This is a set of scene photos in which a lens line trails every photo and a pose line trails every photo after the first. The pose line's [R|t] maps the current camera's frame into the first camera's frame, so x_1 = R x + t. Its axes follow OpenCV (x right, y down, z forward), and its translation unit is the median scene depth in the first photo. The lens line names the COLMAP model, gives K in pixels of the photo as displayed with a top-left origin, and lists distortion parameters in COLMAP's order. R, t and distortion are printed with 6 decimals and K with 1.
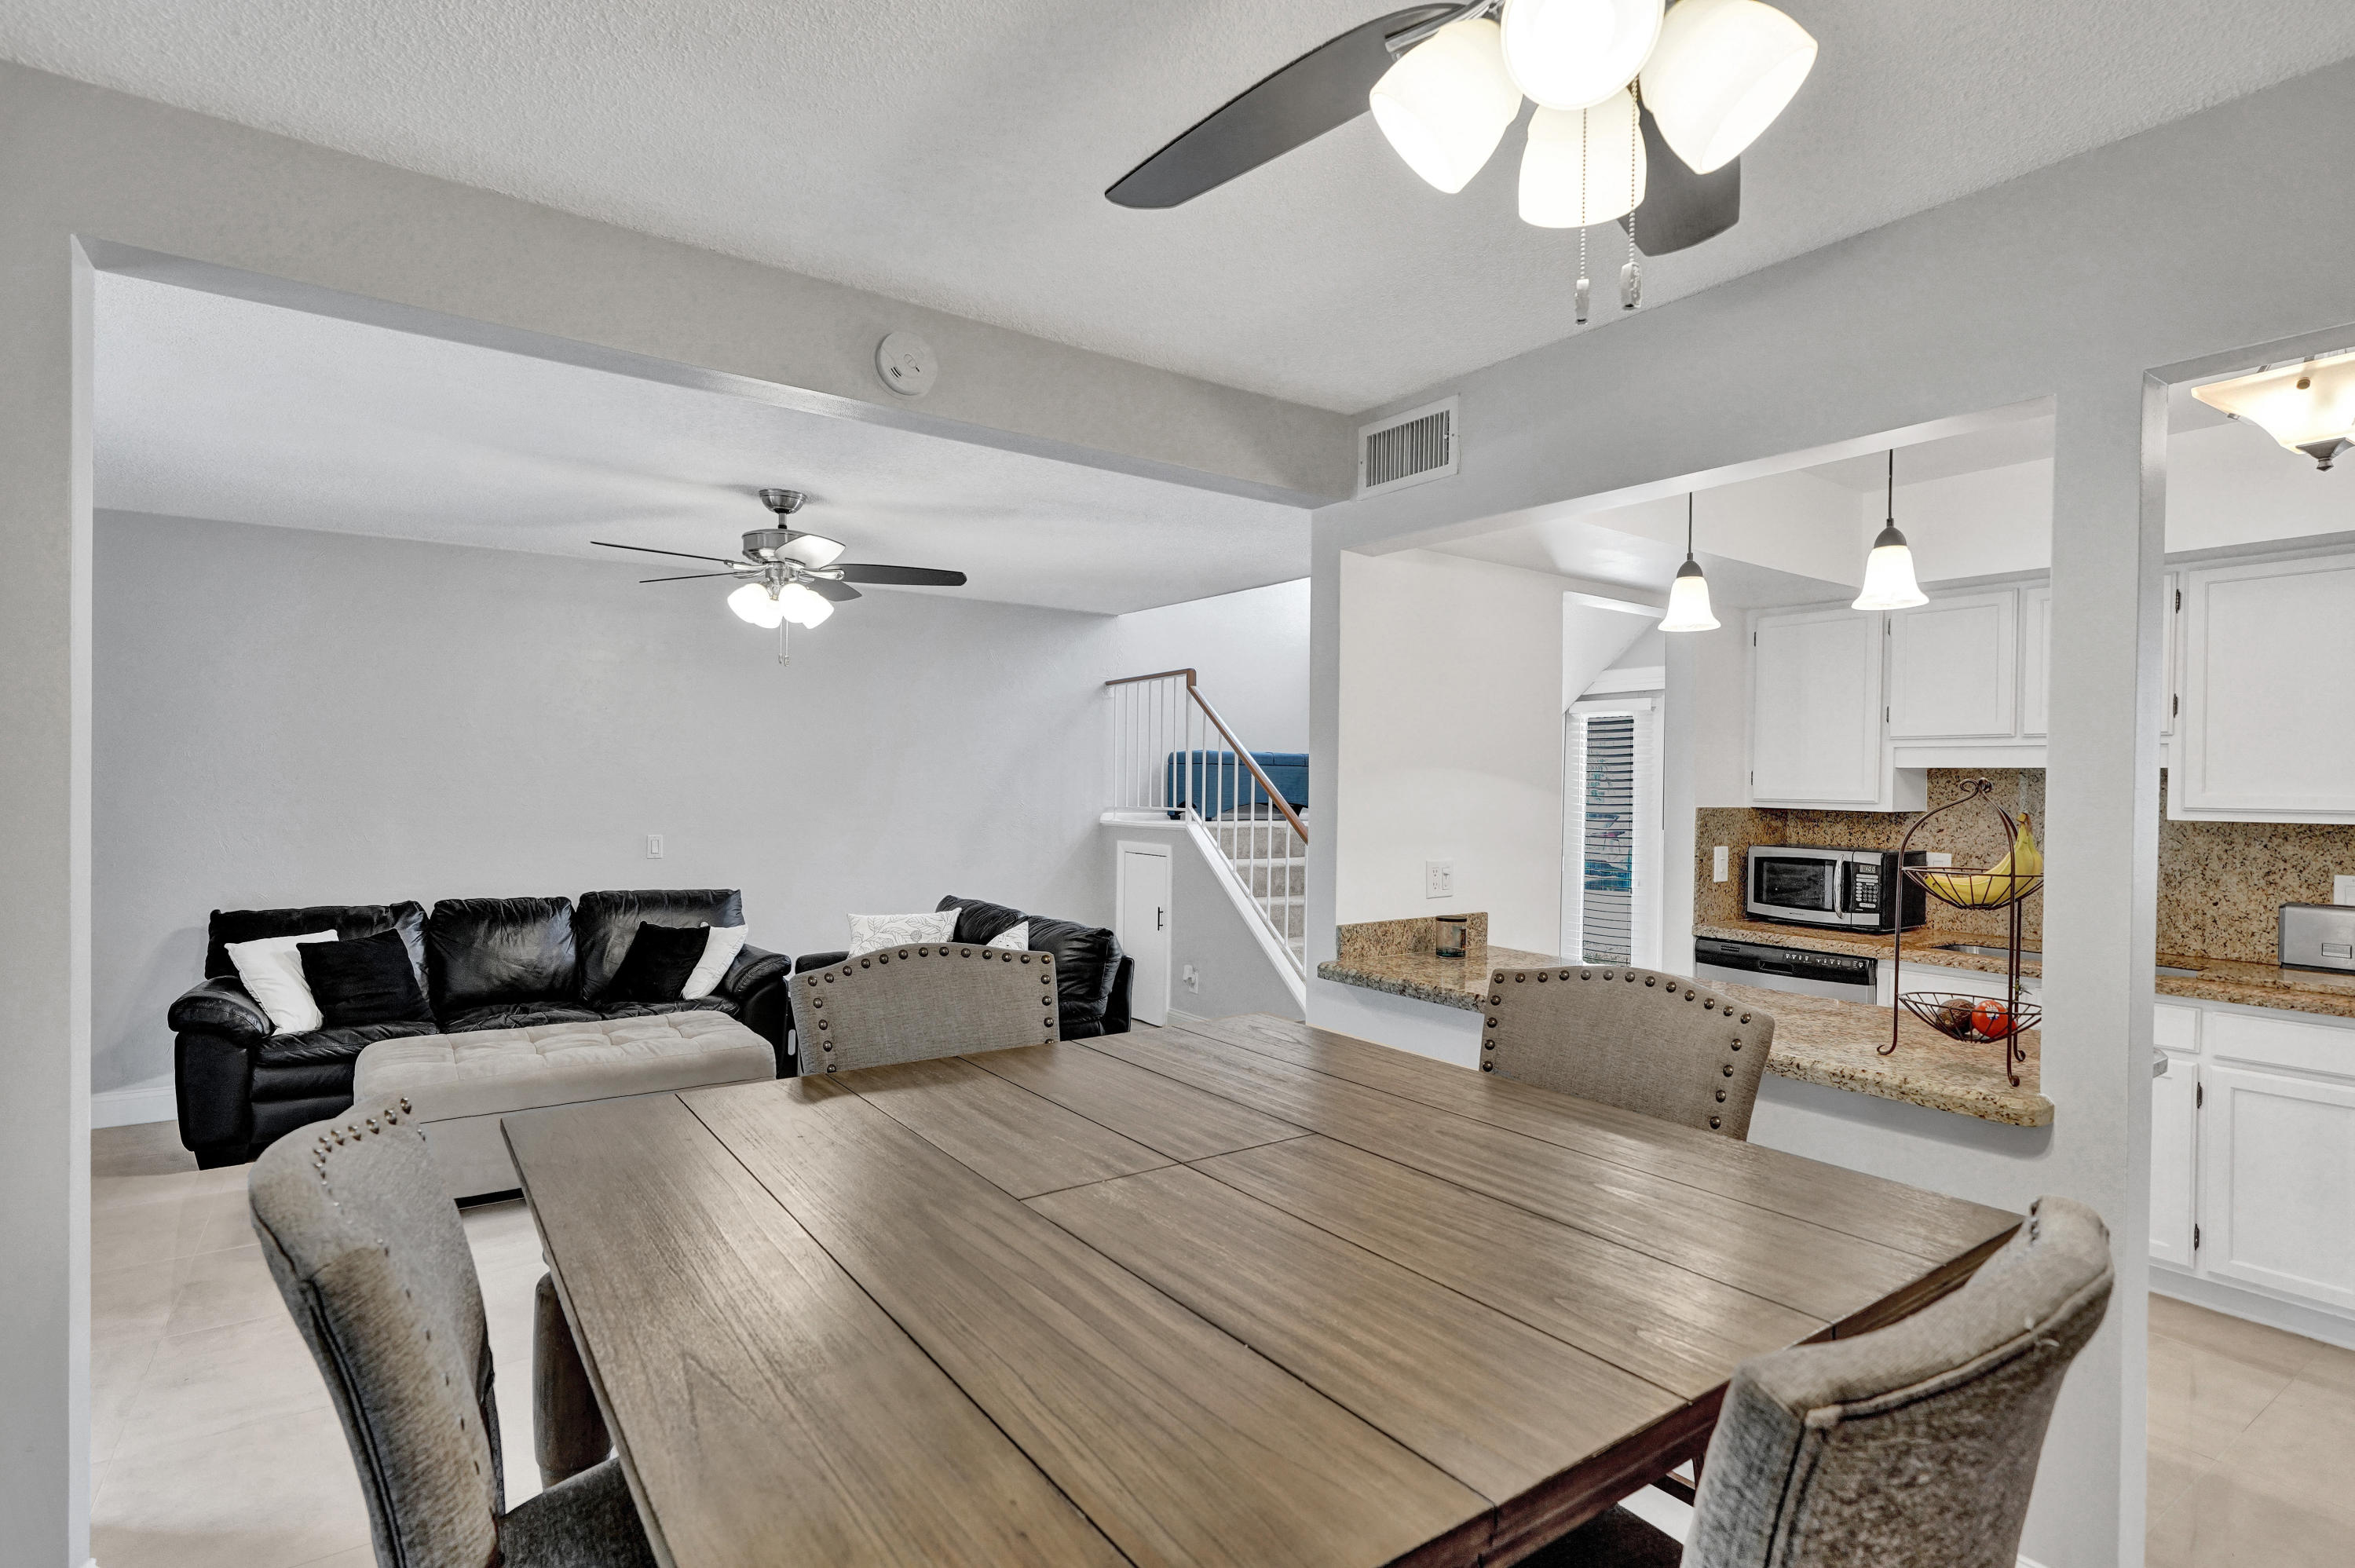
lens RADIAL K [[1148.7, 0, 1195.0], [0, 1148.7, 784.7], [0, 0, 1]] dist [-0.014320, -0.000875]
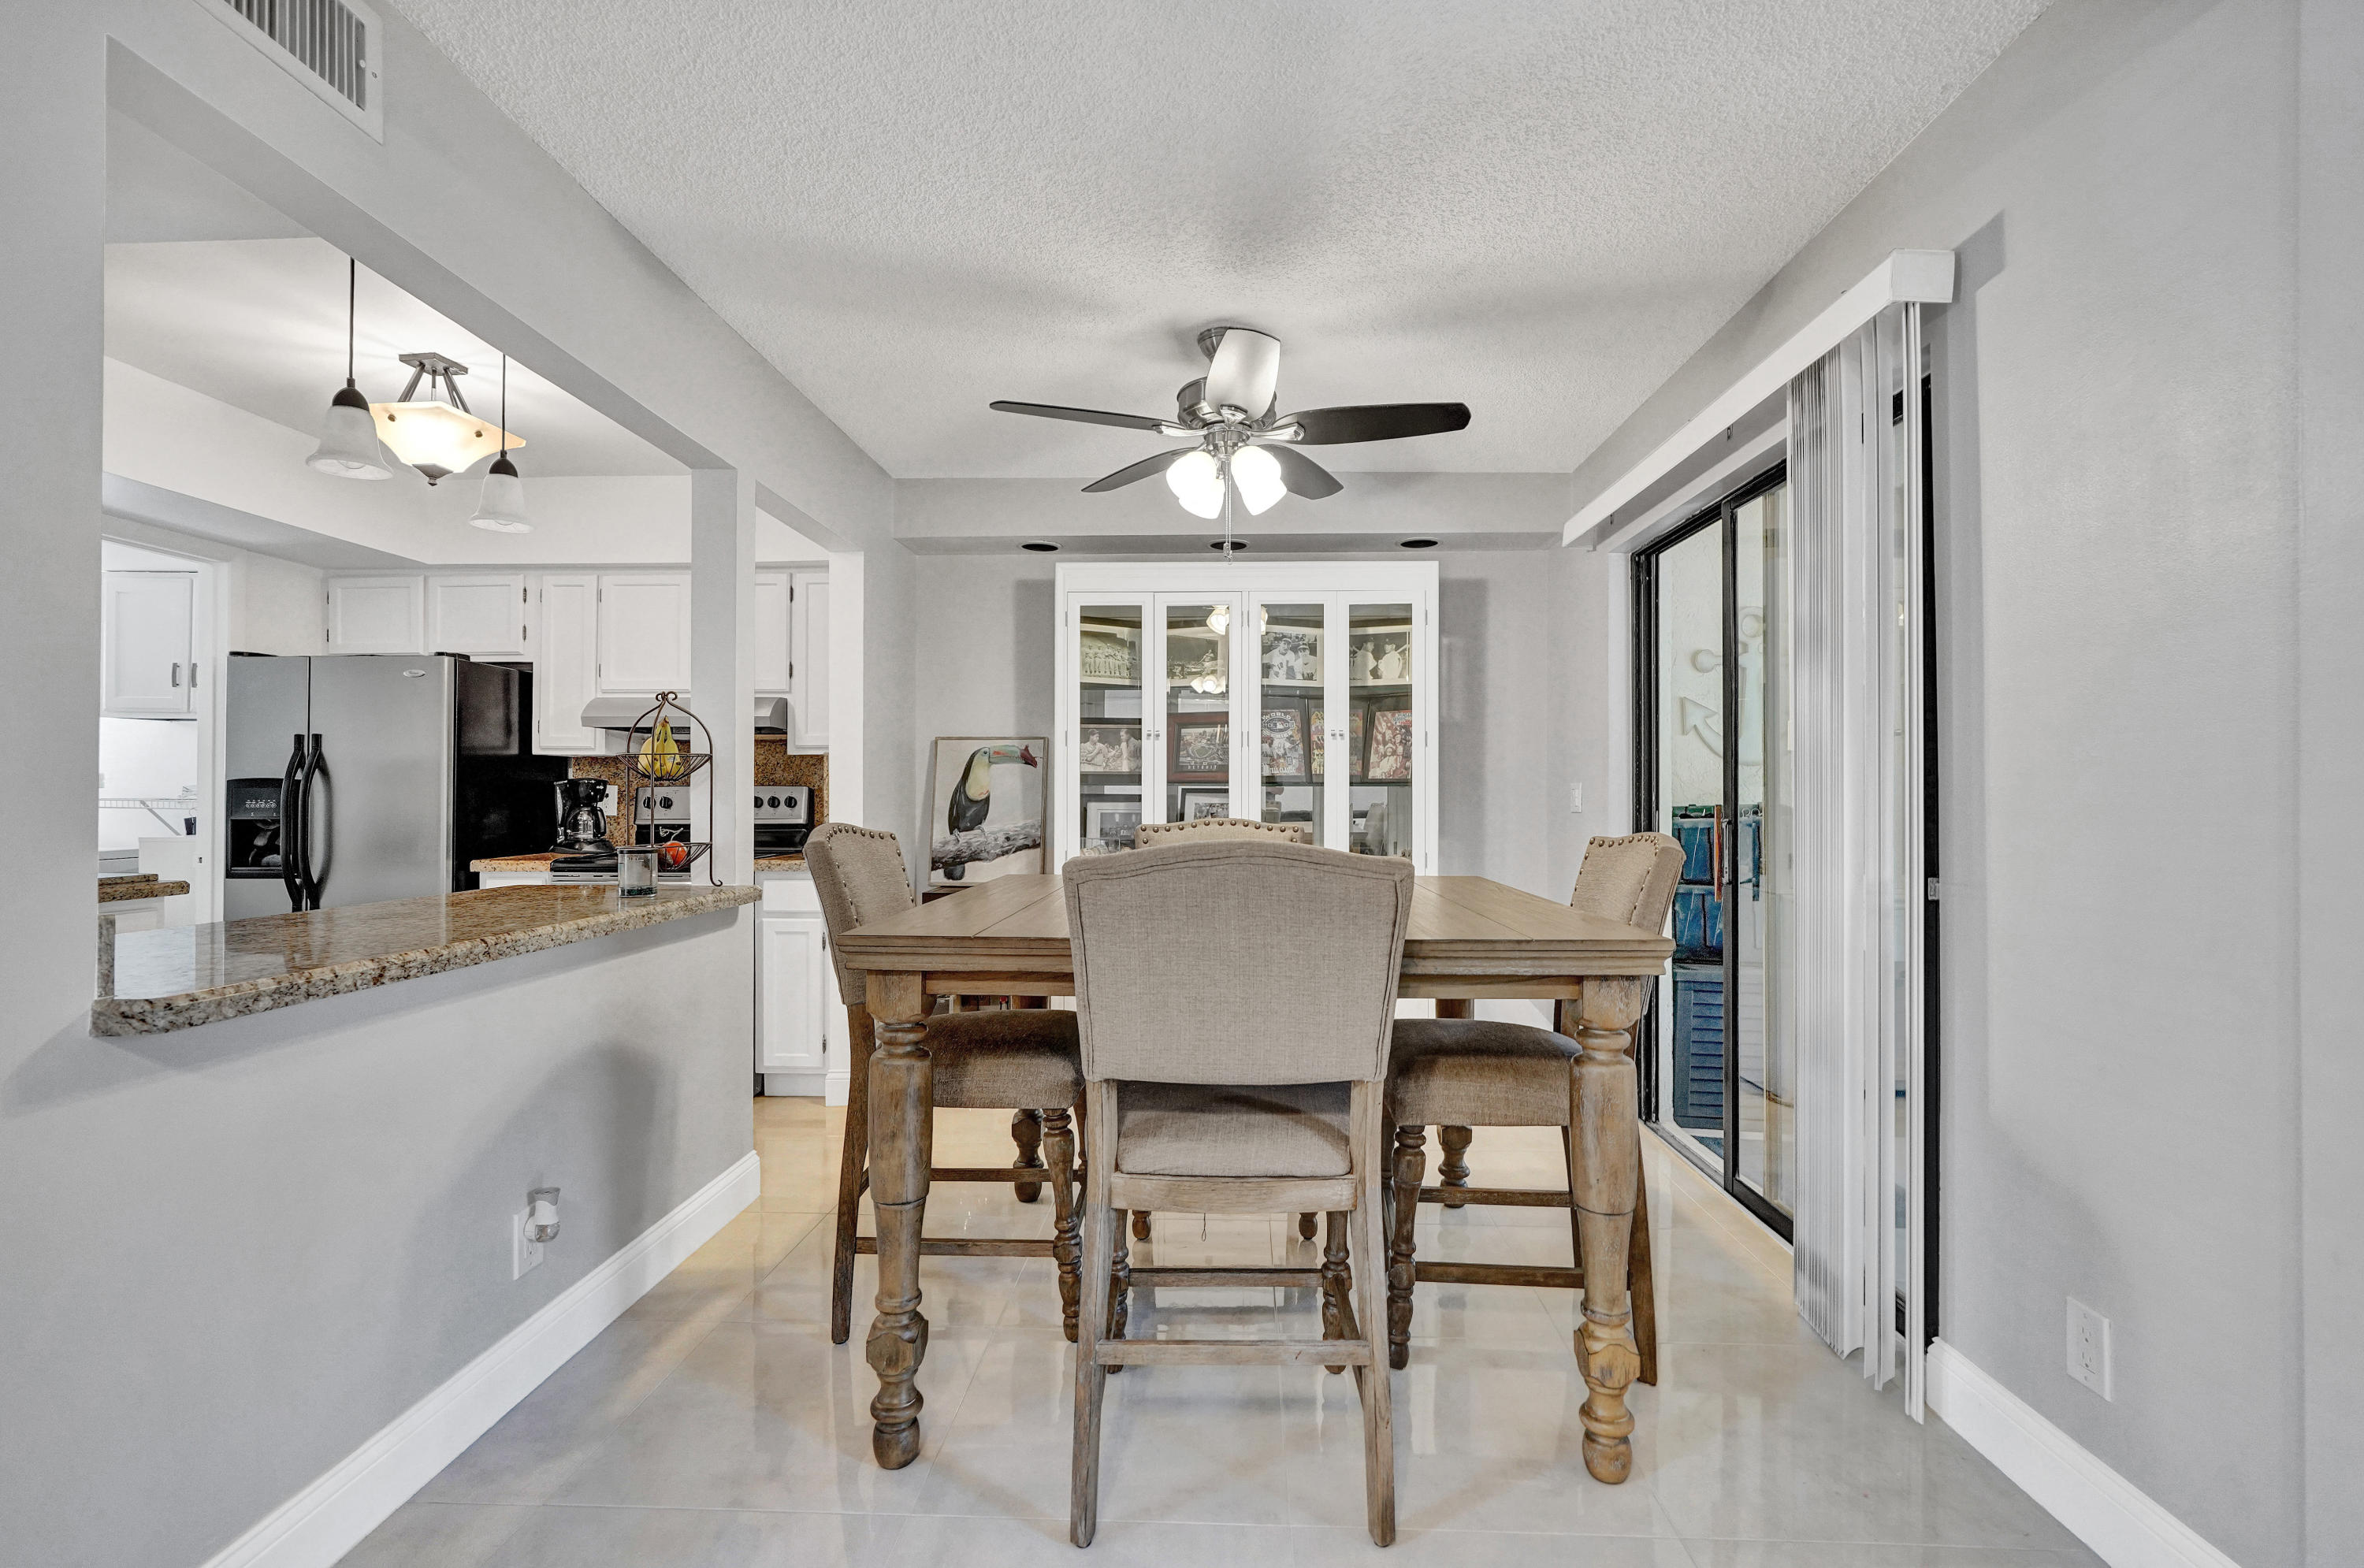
lens RADIAL K [[1077.1, 0, 1192.6], [0, 1077.1, 787.2], [0, 0, 1]] dist [-0.004561, 0.000943]
pose [[-0.792324, -0.009121, 0.610032, -0.352428], [-0.011473, 0.999934, 0.000049, 0.055353], [-0.609992, -0.006960, -0.792377, 0.858635]]
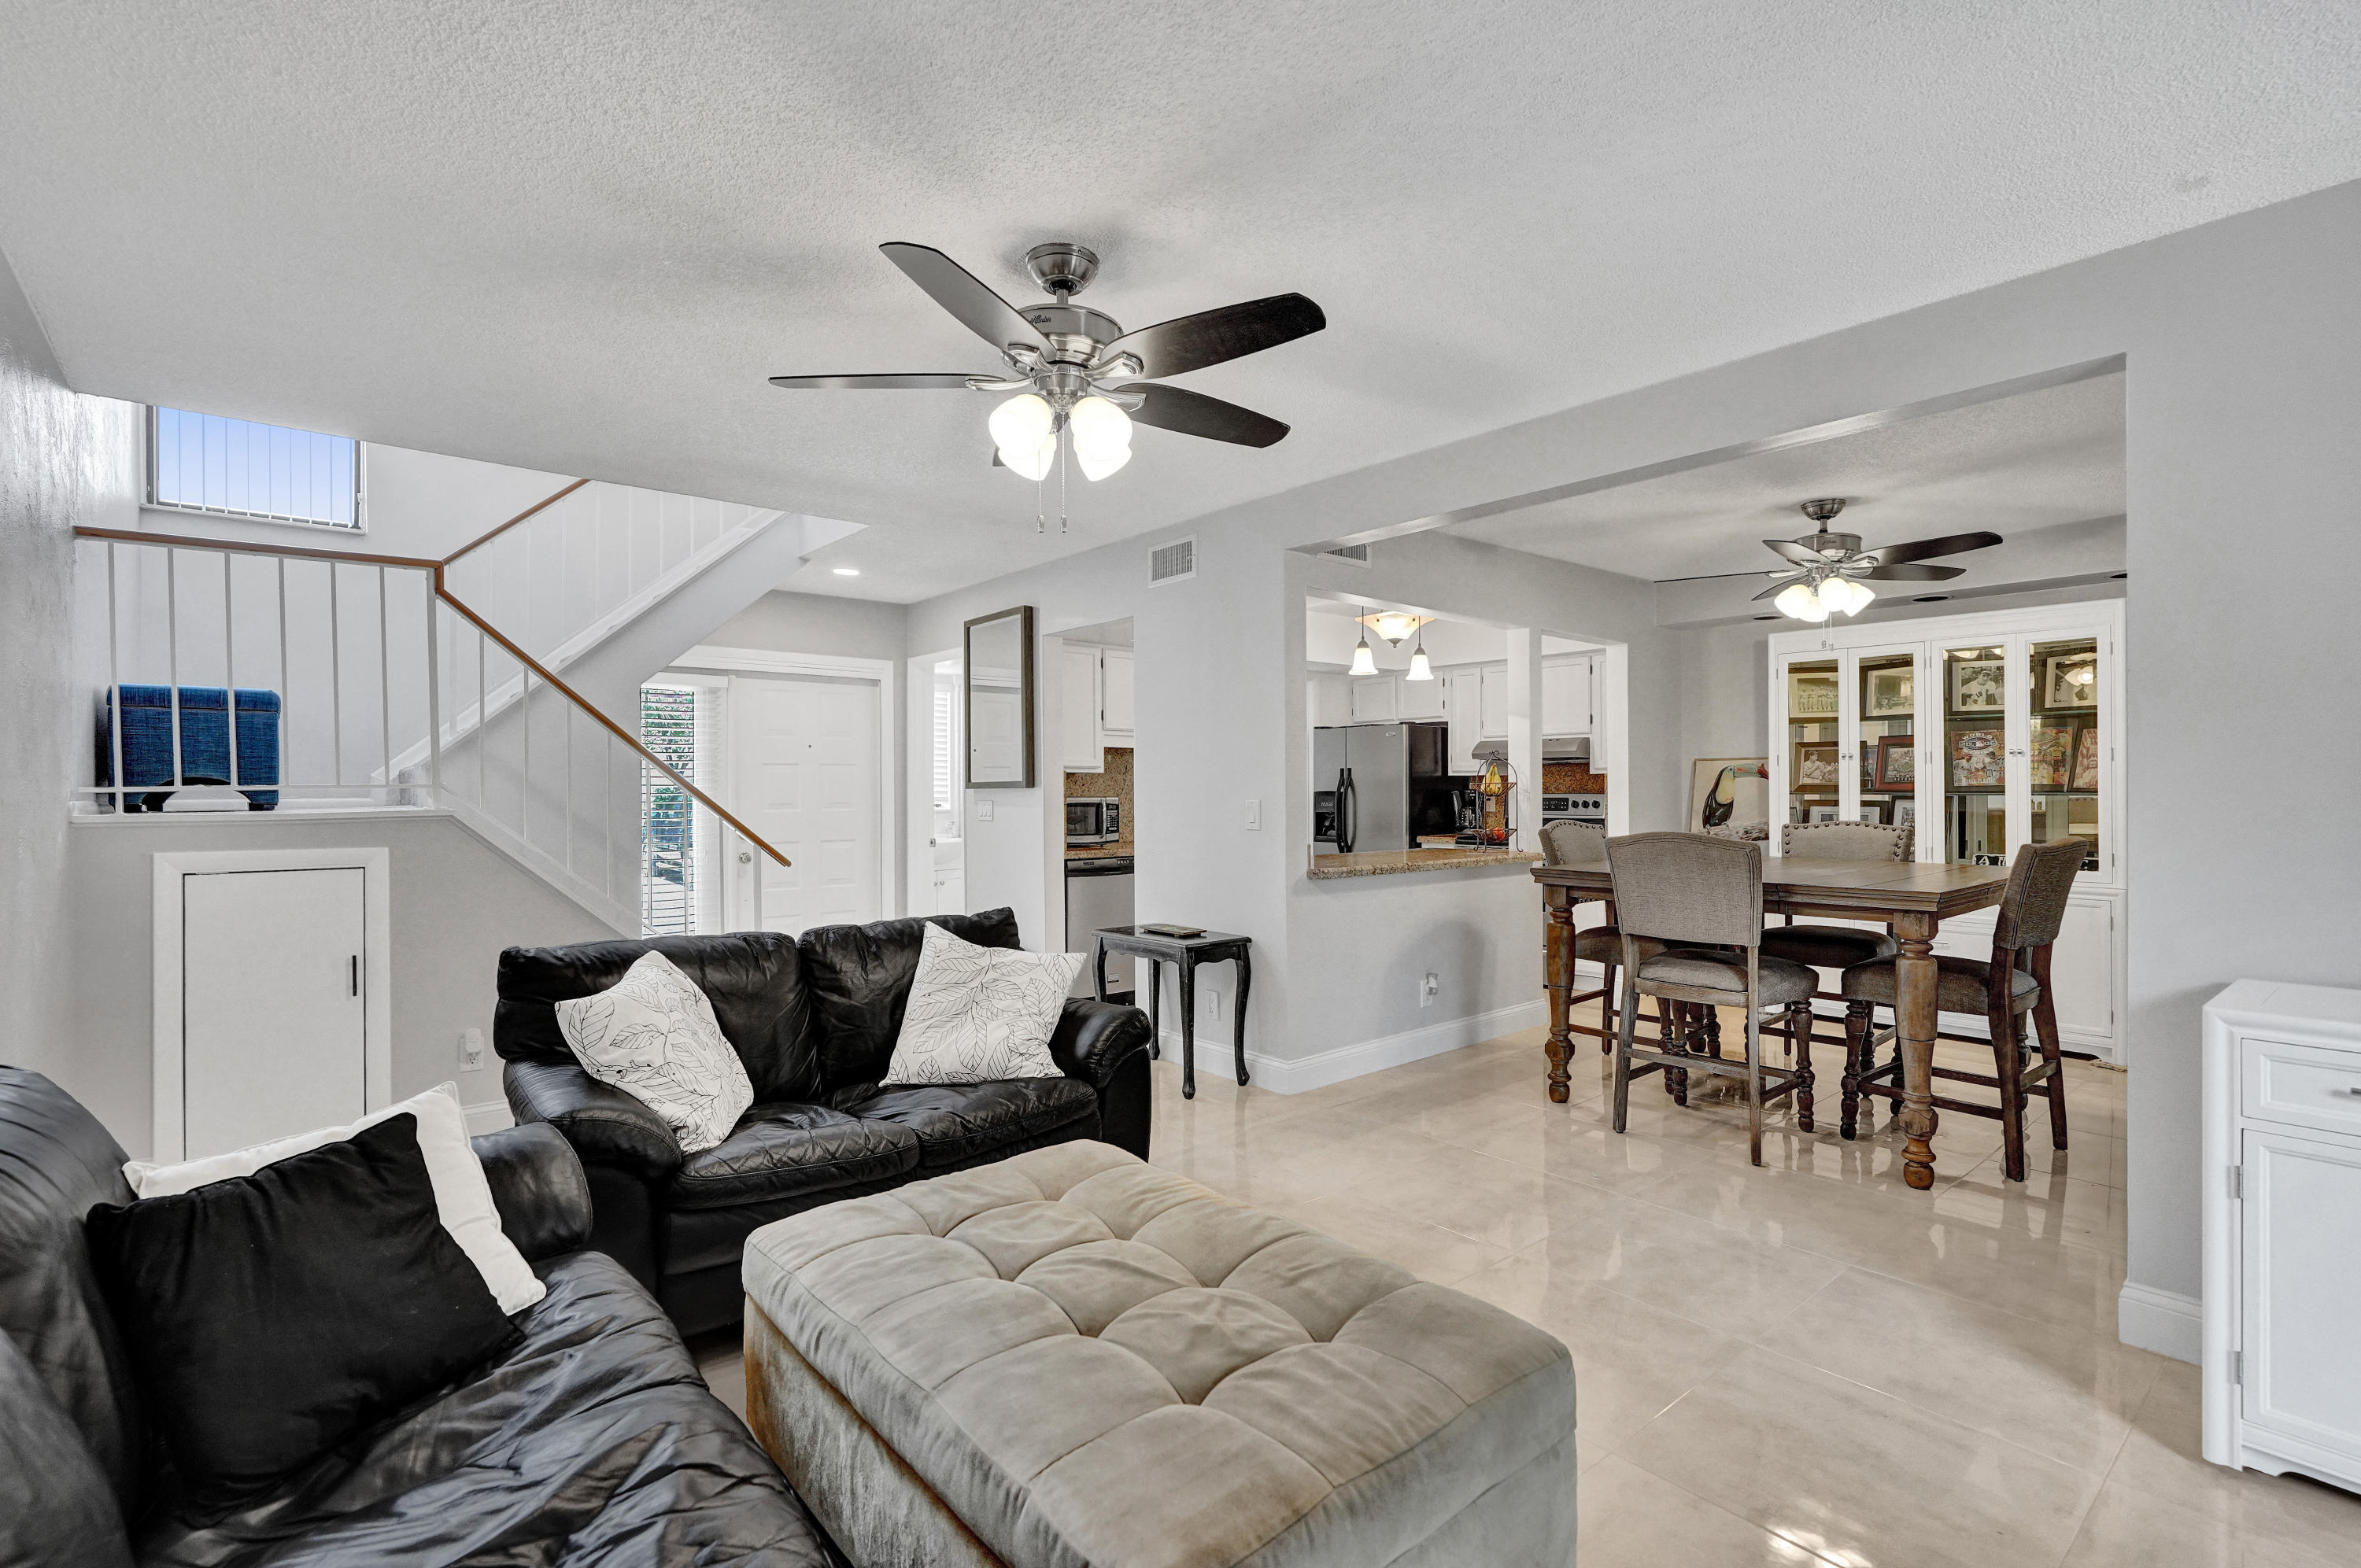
lens RADIAL K [[1075.6, 0, 1194.0], [0, 1075.6, 783.8], [0, 0, 1]] dist [-0.004561, 0.000943]
pose [[-0.094609, -0.008806, 0.995476, -0.979108], [0.002489, 0.999956, 0.009082, 0.025981], [-0.995511, 0.003337, -0.094583, 1.020927]]
